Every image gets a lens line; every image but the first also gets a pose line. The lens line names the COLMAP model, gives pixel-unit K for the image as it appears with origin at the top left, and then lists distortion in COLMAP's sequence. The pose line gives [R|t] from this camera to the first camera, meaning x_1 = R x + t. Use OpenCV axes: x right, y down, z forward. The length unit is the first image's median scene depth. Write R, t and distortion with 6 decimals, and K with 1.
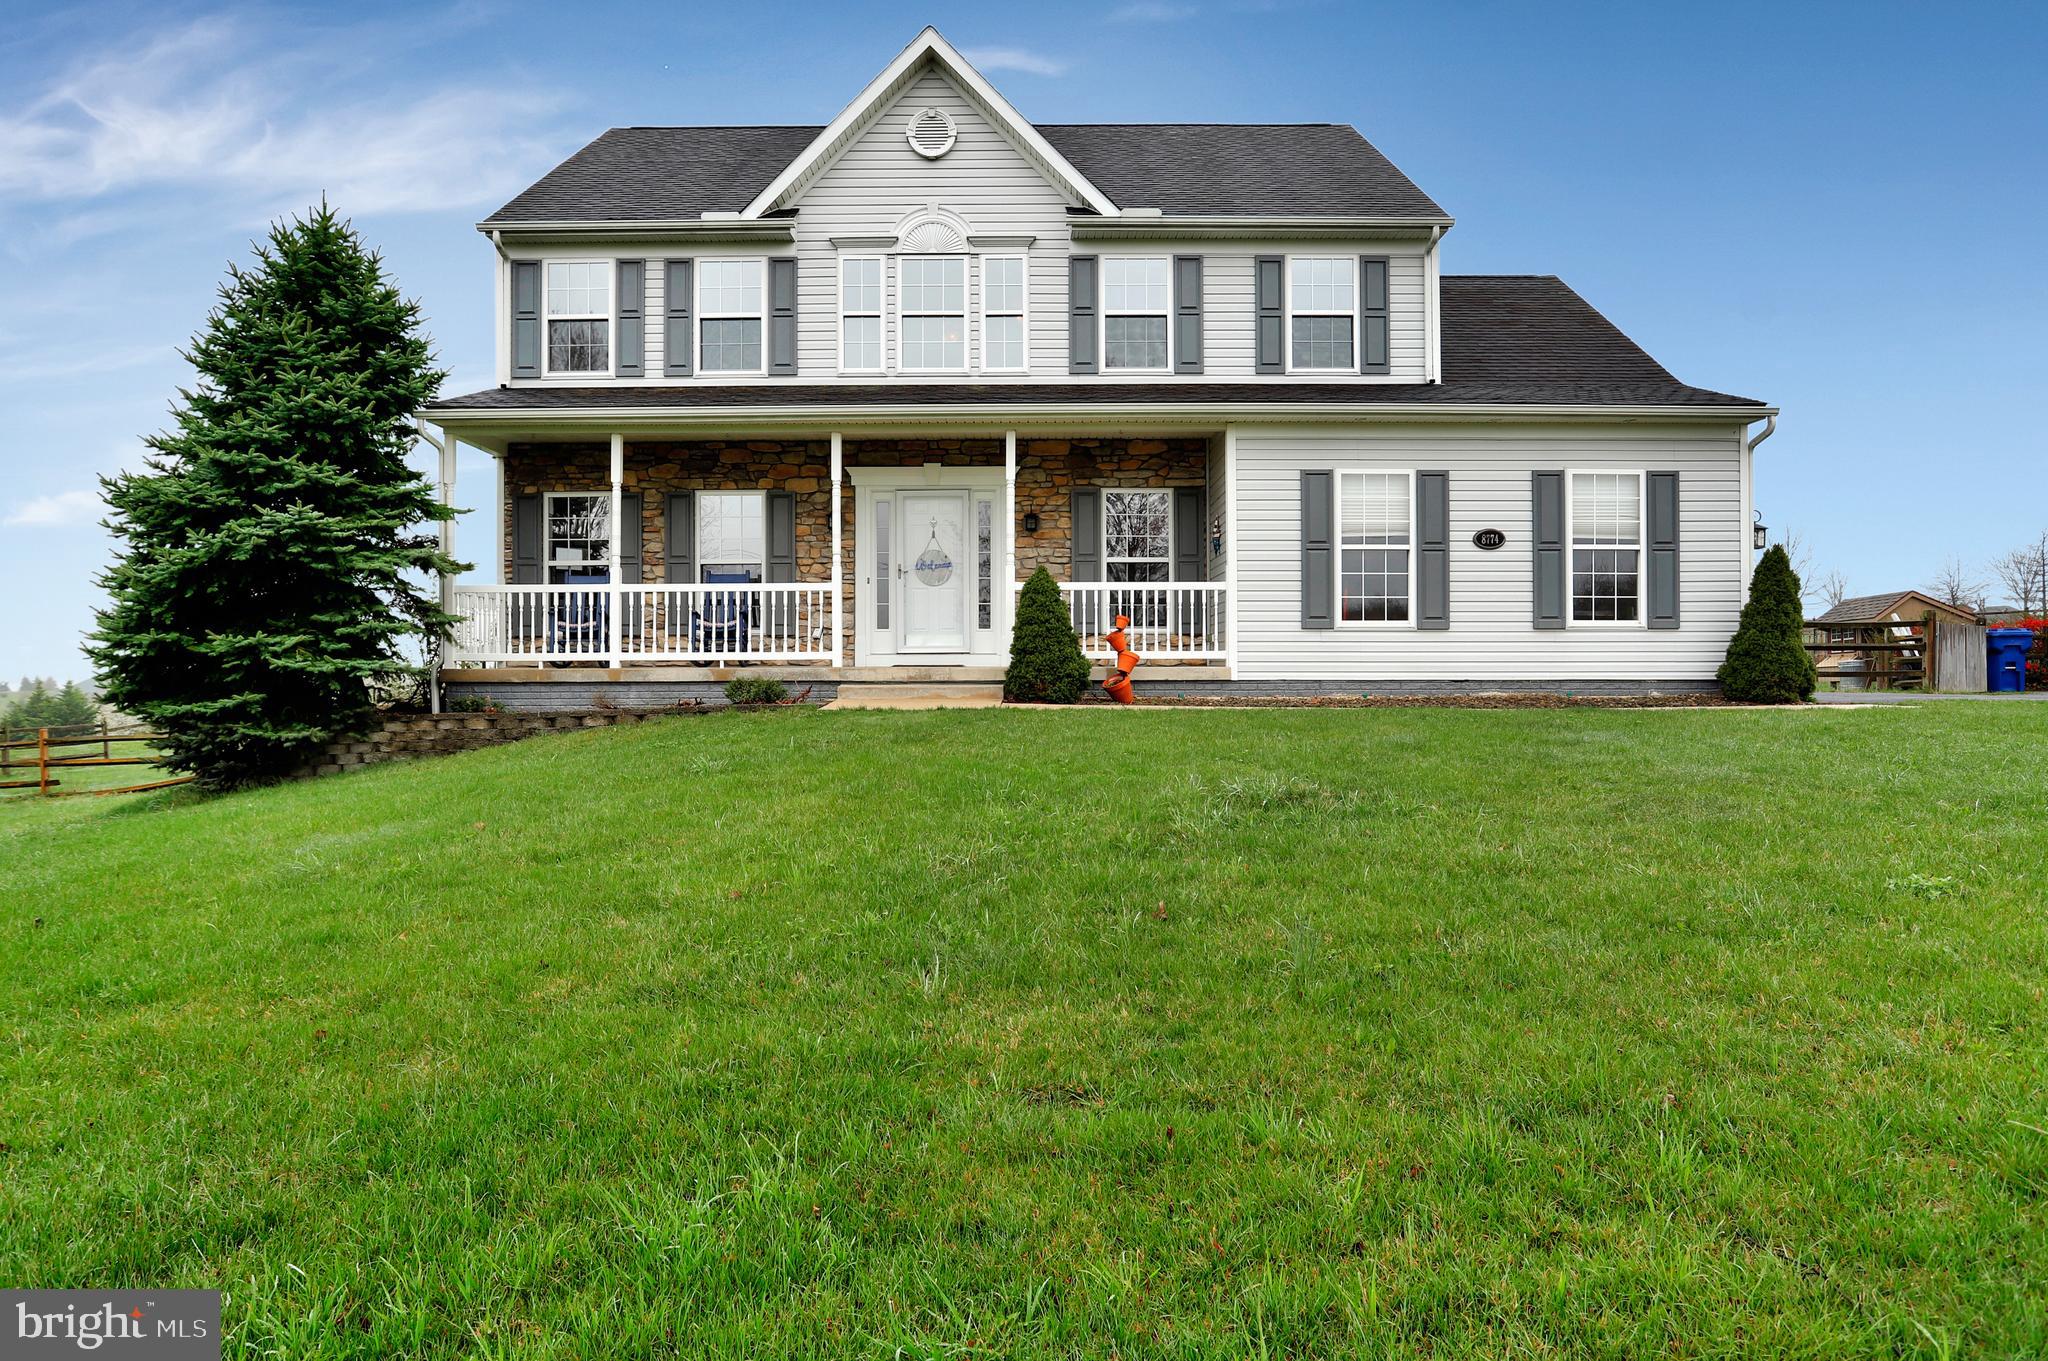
lens RADIAL K [[1264.0, 0, 1024.0], [0, 1264.0, 680.5], [0, 0, 1]] dist [-0.052381, 0.001506]
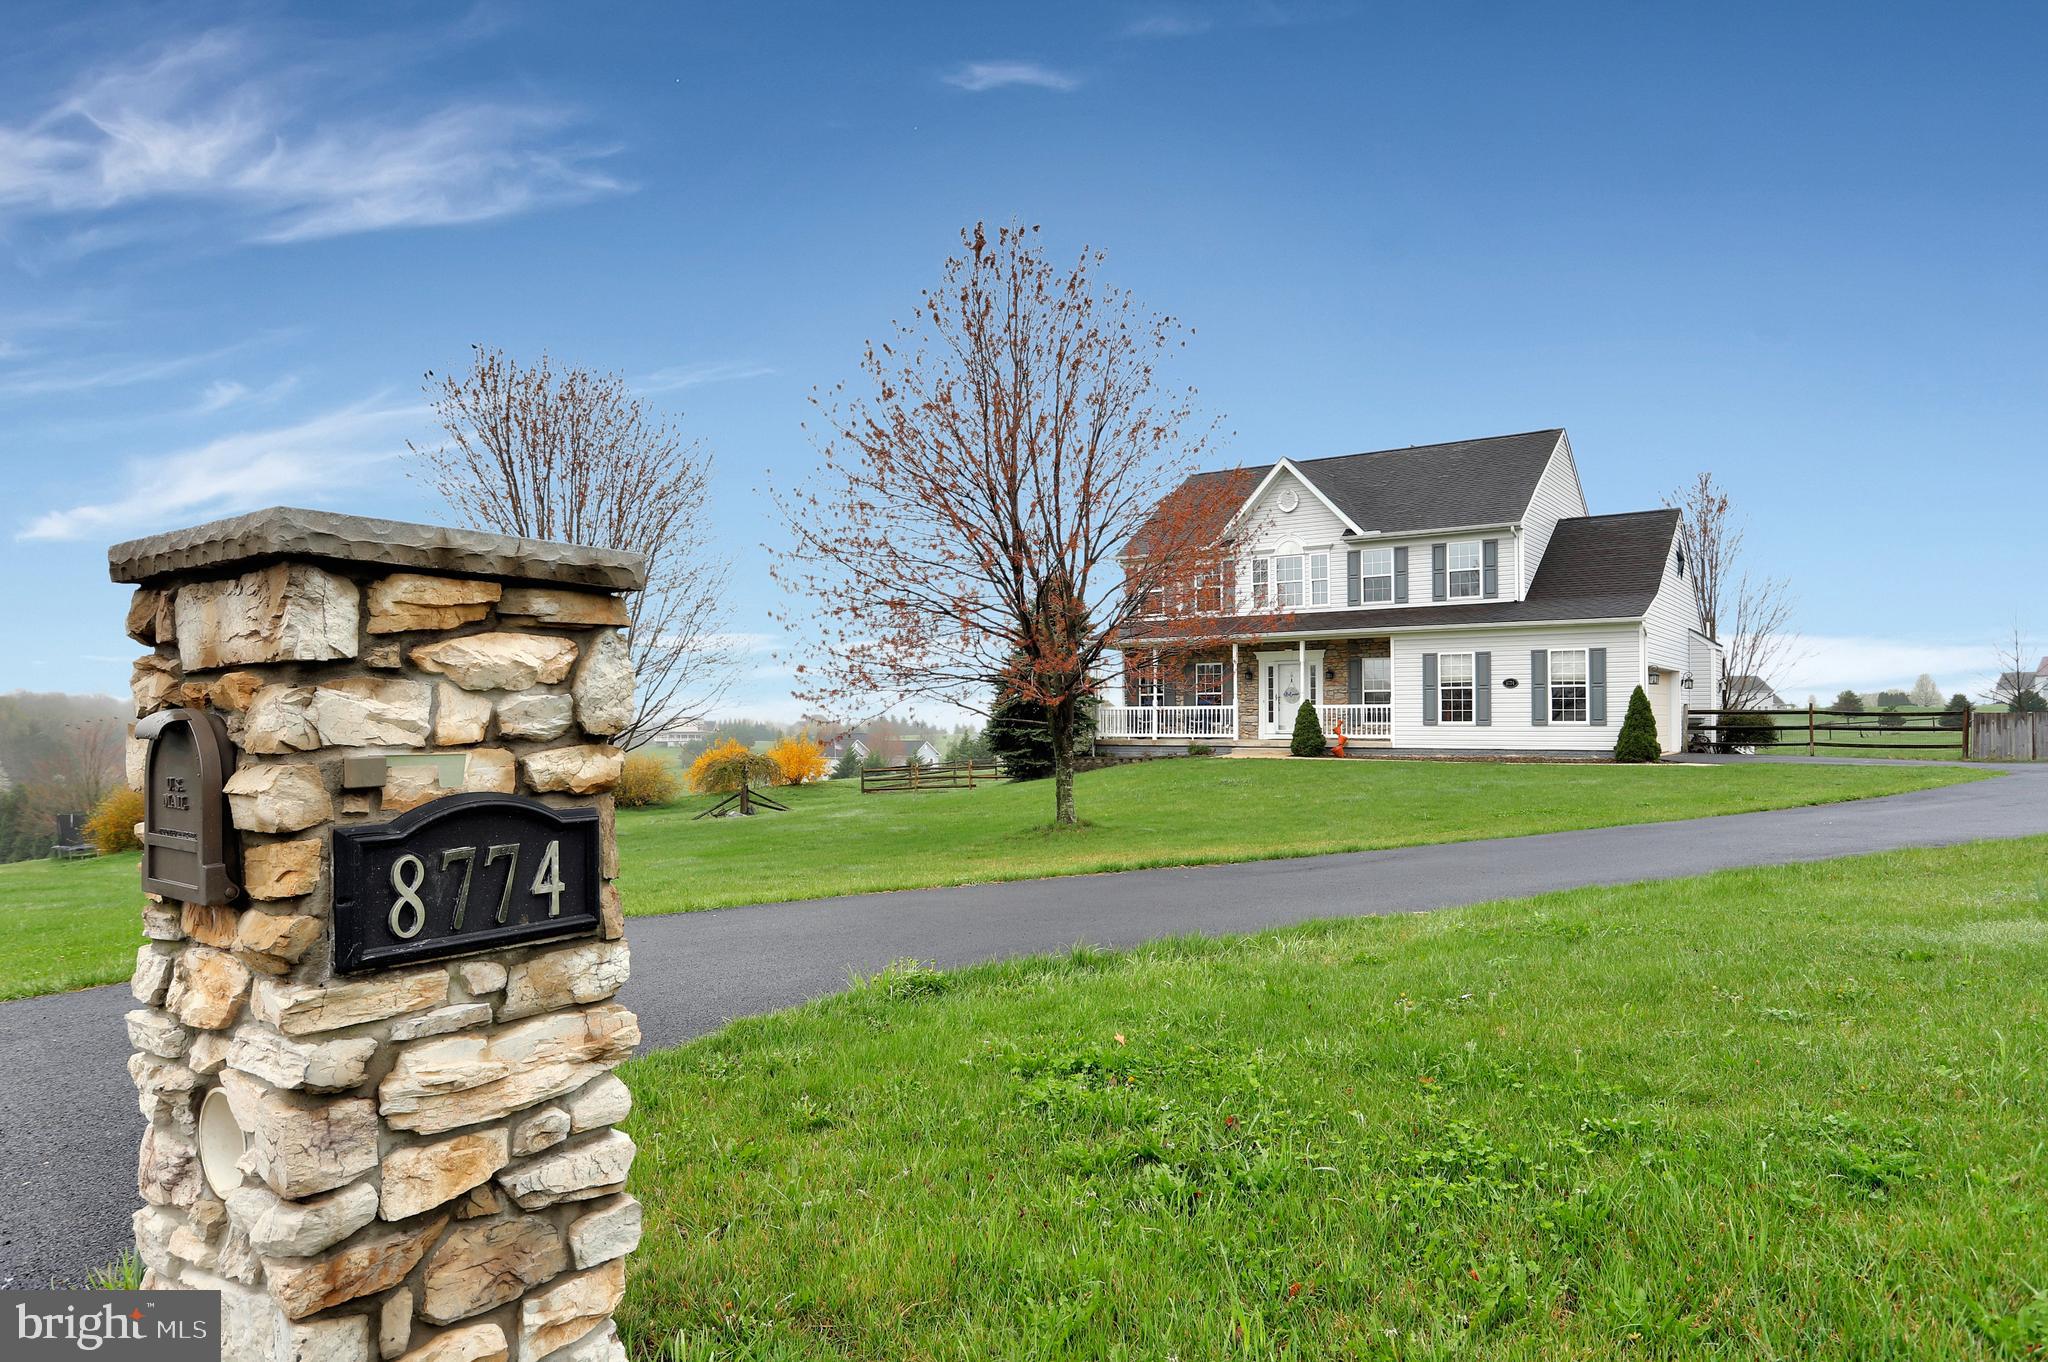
lens RADIAL K [[1264.0, 0, 1024.0], [0, 1264.0, 681.0], [0, 0, 1]] dist [-0.052381, 0.001506]
pose [[0.807272, -0.016583, -0.589946, 0.957209], [-0.003451, 0.999455, -0.032816, -0.043202], [0.590169, 0.028528, 0.806776, -1.203048]]
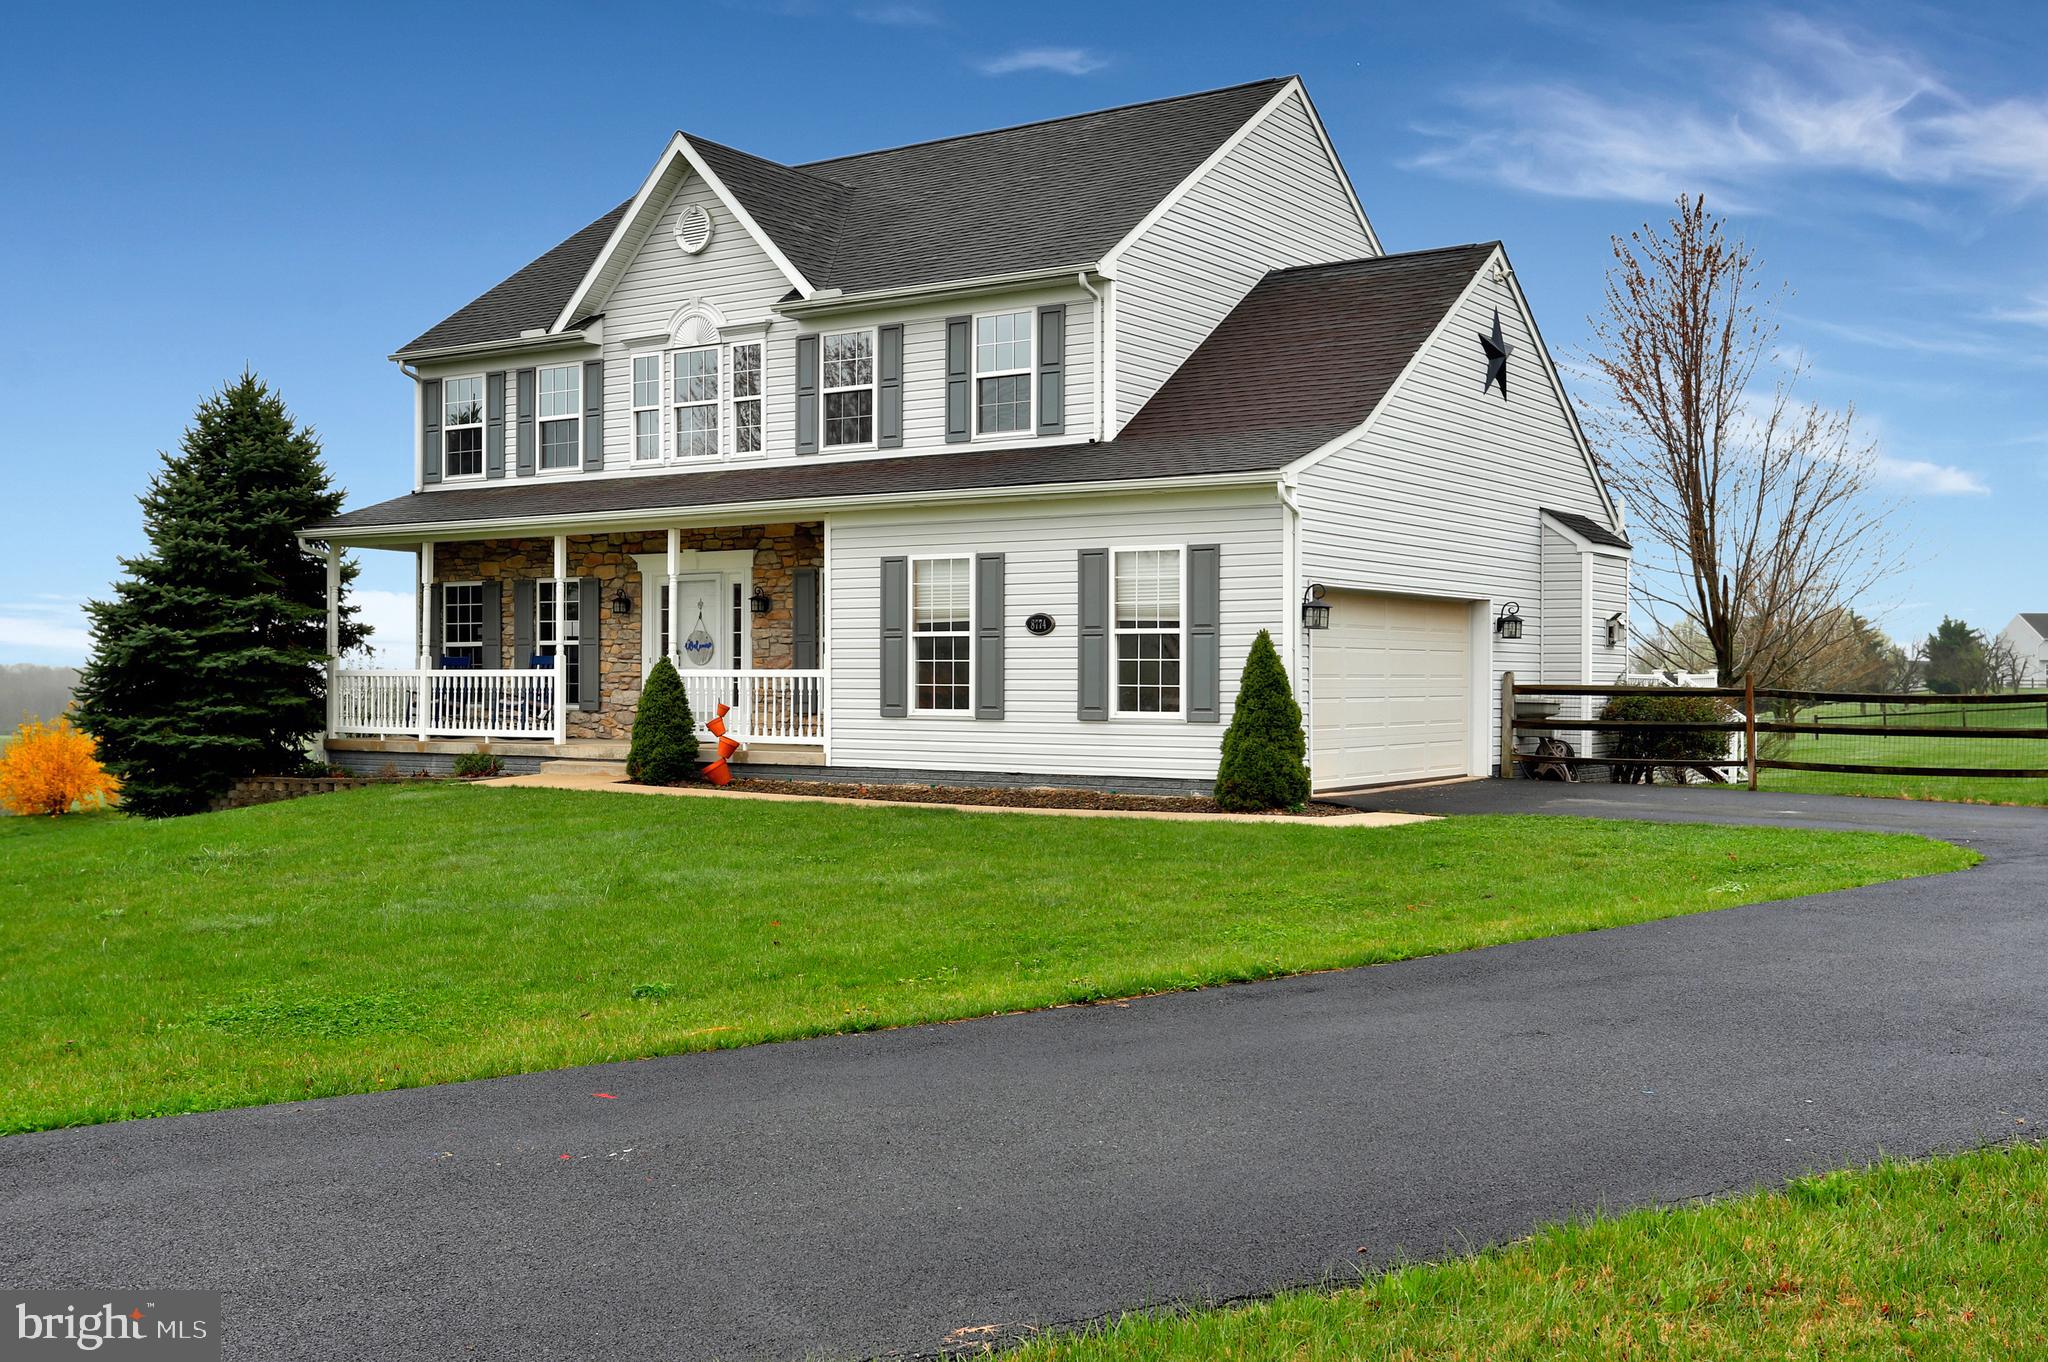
lens RADIAL K [[2064.6, 0, 1024.0], [0, 2064.6, 681.0], [0, 0, 1]] dist [0.003279, 0.000895]
pose [[0.829006, 0.005090, -0.559216, 1.224440], [-0.009231, 0.999947, -0.004582, -0.062347], [0.559163, 0.008960, 0.829009, -0.292333]]
